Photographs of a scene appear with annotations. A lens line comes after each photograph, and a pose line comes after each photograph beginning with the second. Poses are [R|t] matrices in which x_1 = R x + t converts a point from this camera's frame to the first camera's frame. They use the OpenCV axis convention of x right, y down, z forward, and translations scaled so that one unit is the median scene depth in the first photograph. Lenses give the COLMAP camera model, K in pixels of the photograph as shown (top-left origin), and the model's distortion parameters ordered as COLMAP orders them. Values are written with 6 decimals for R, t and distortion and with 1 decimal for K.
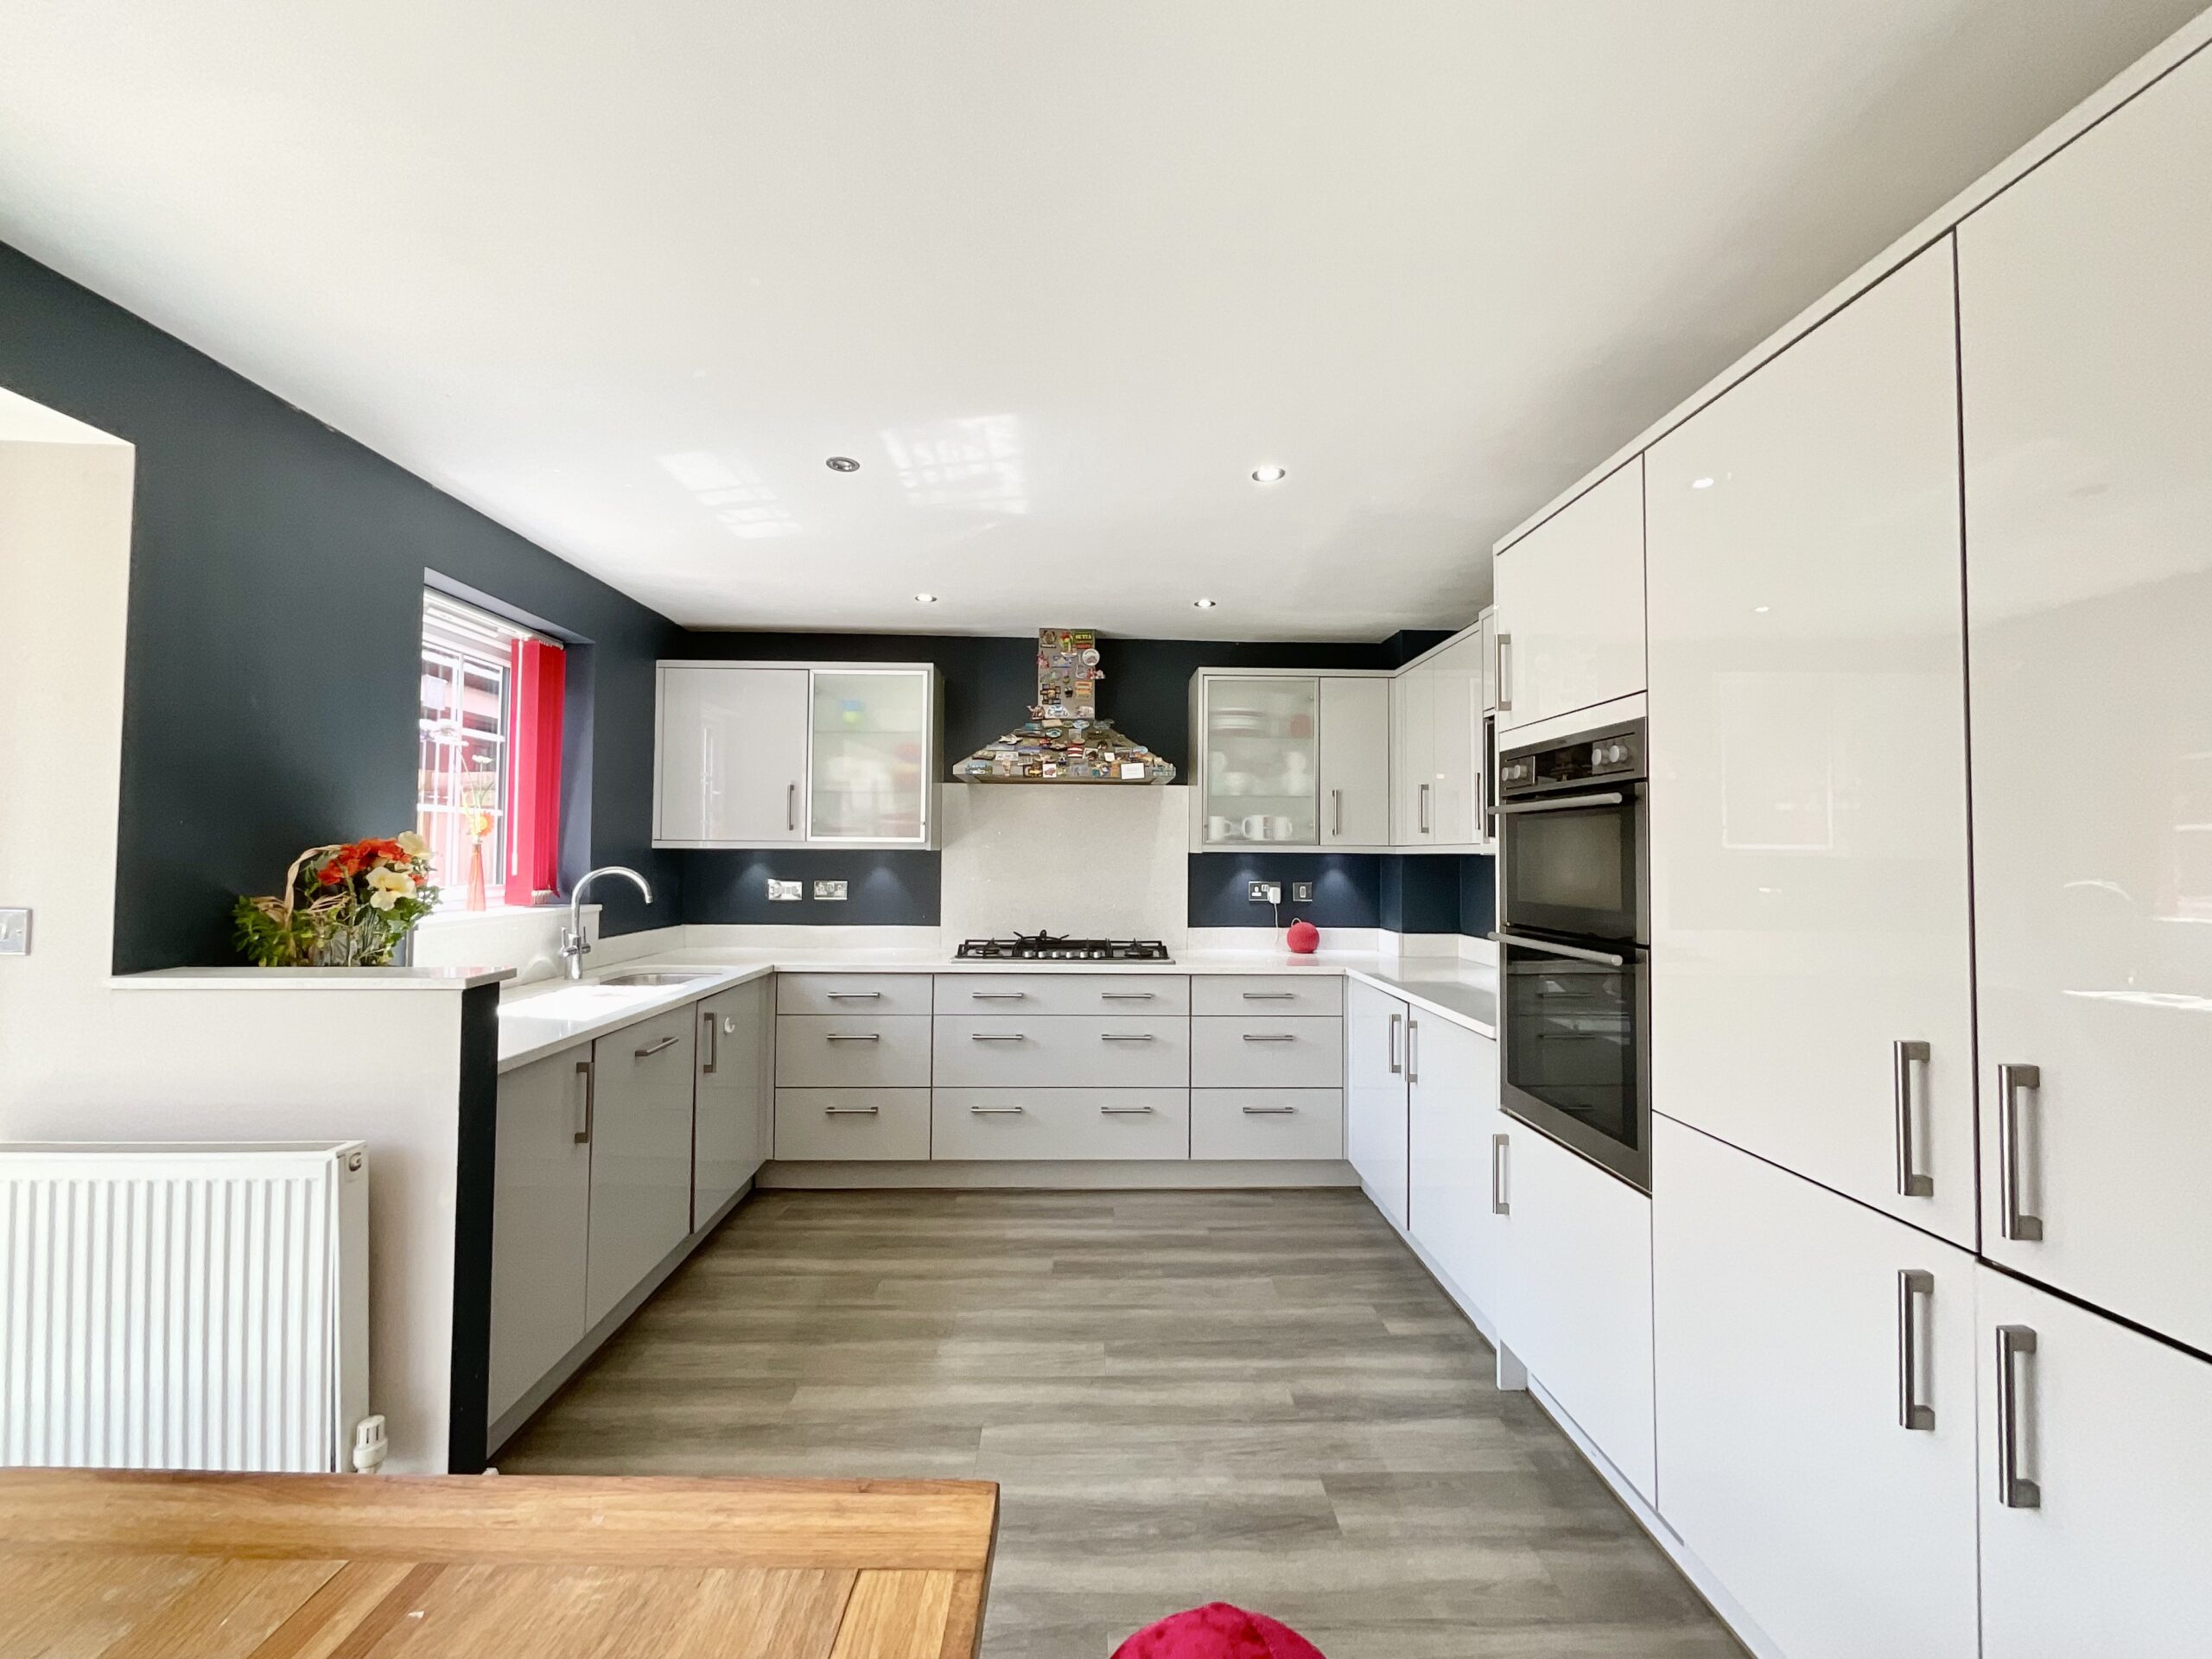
lens RADIAL K [[905.1, 0, 1097.2], [0, 905.1, 829.2], [0, 0, 1]] dist [-0.002178, 0.000962]
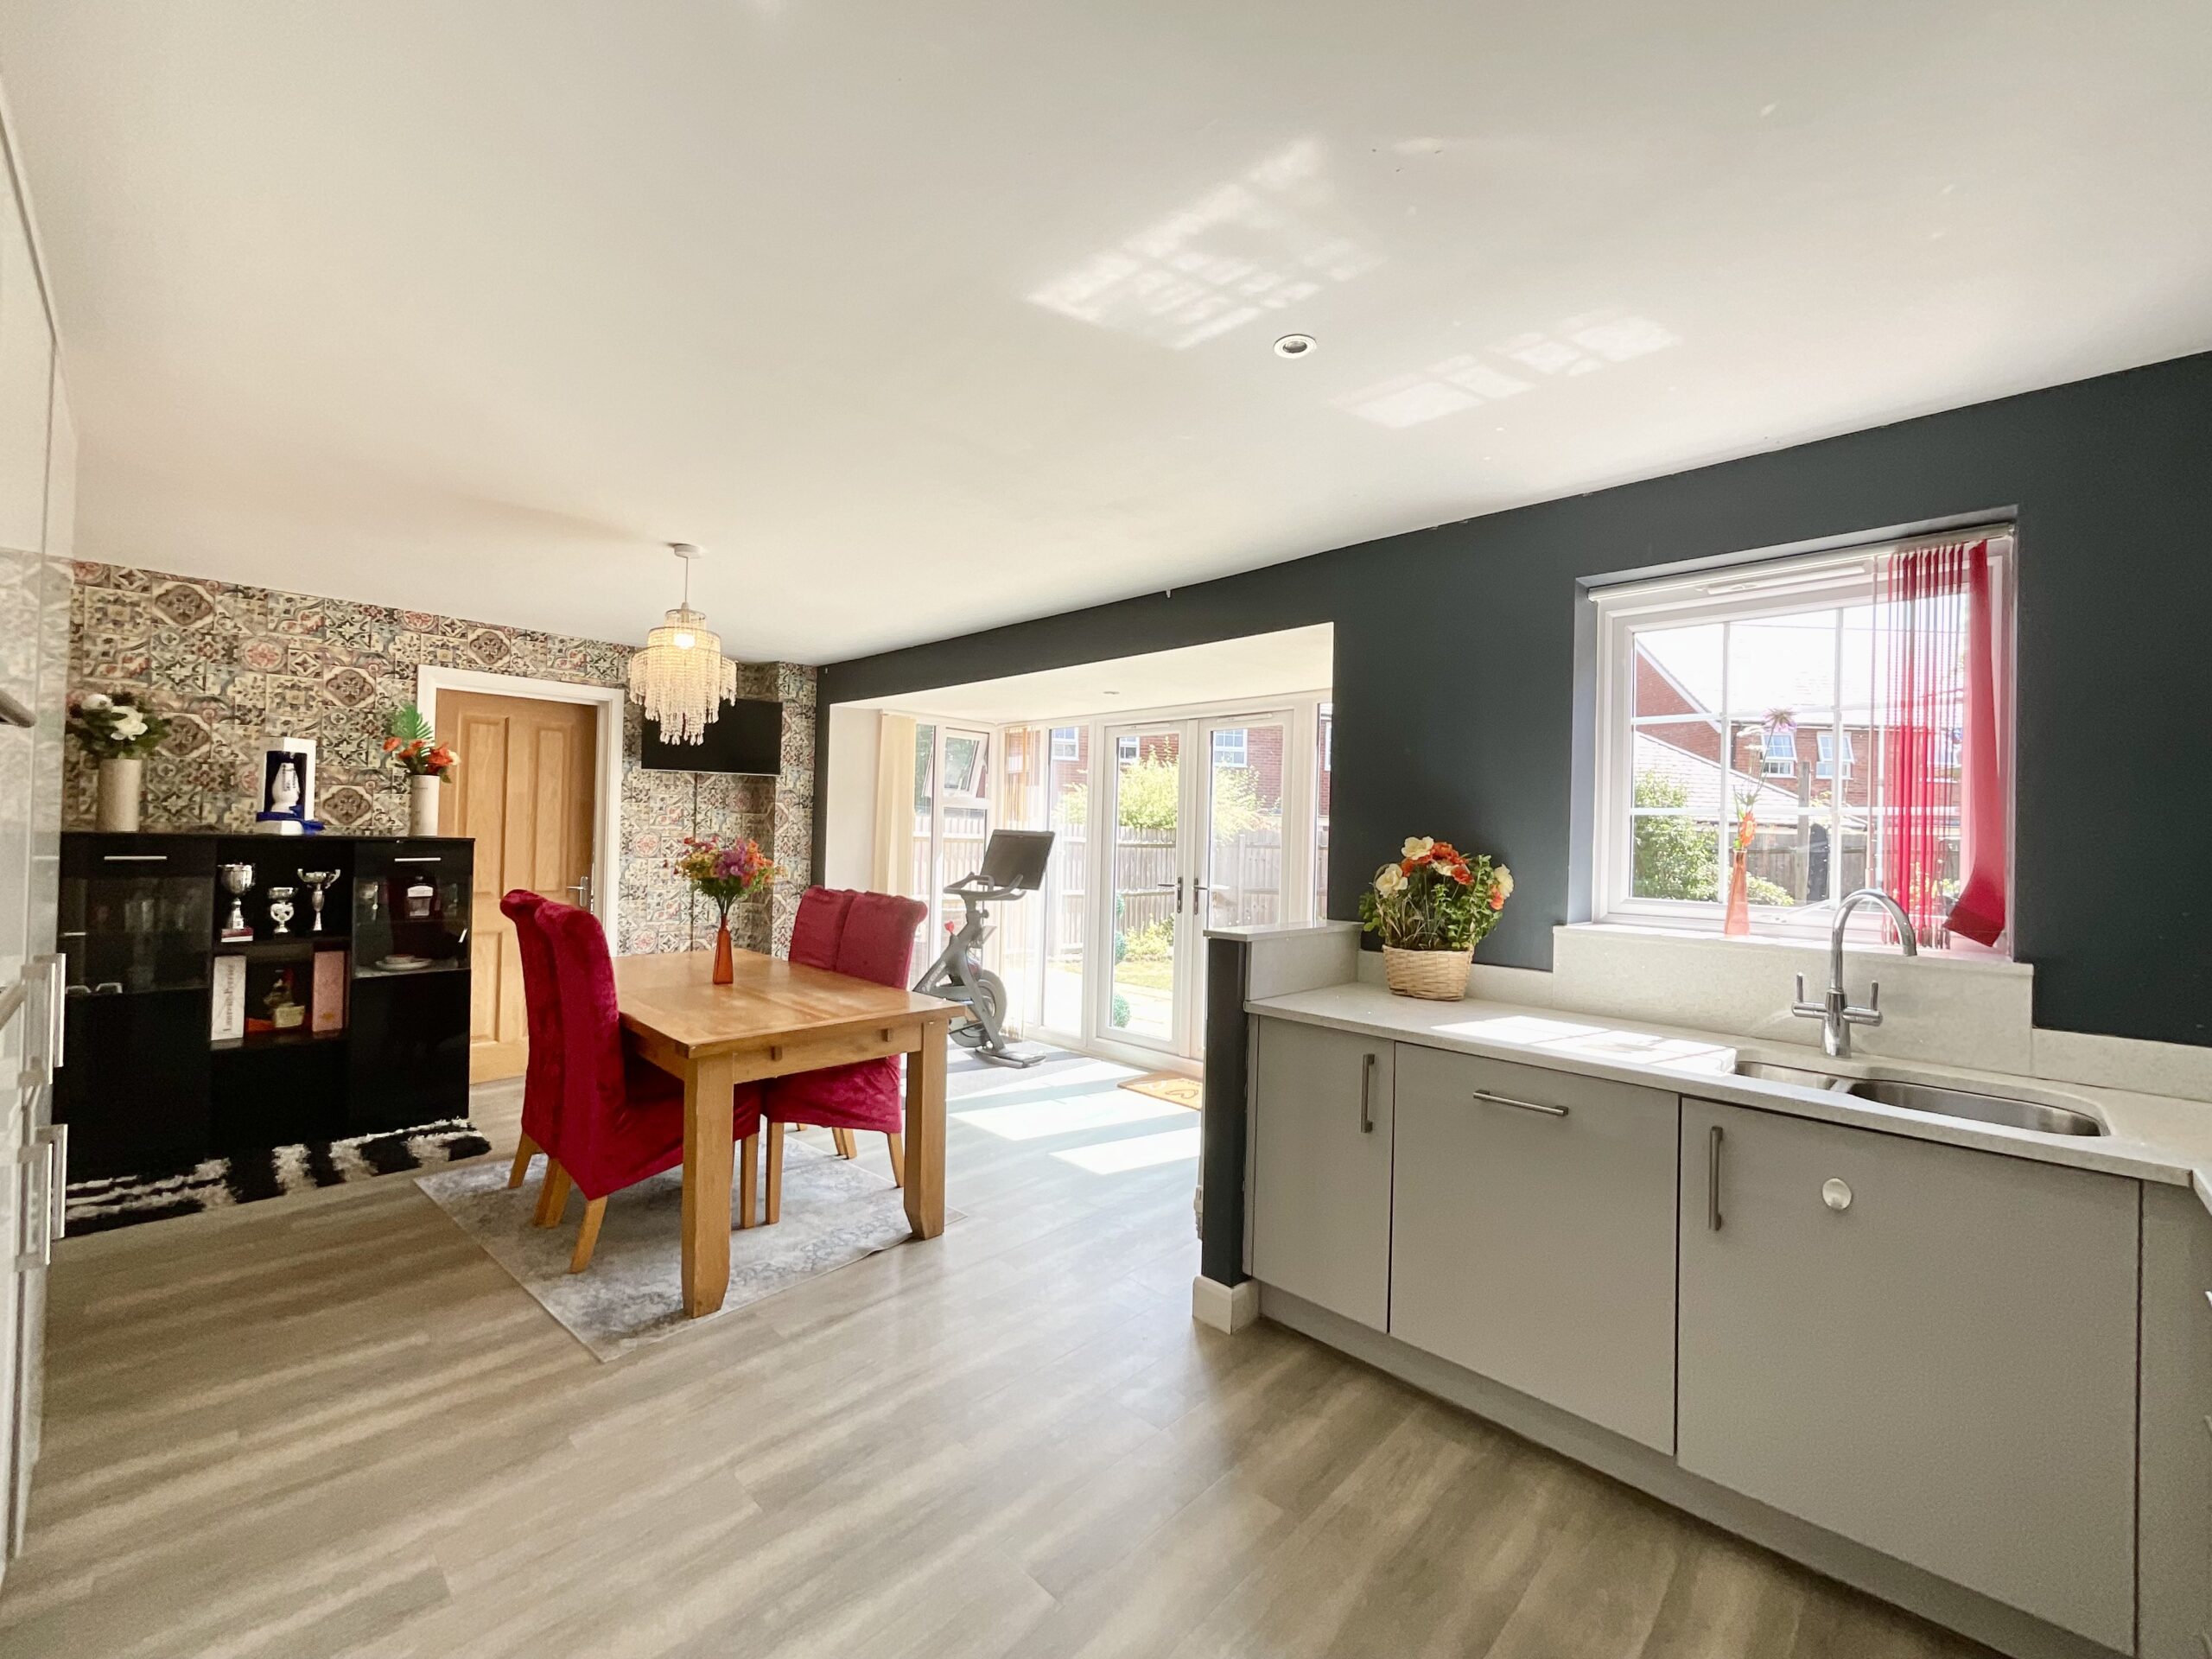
lens RADIAL K [[905.1, 0, 1111.8], [0, 905.1, 826.5], [0, 0, 1]] dist [-0.002178, 0.000962]
pose [[-0.702105, -0.035689, -0.711179, 0.300764], [-0.010553, 0.999155, -0.039722, 0.031686], [0.711995, -0.020384, -0.701888, 1.177466]]
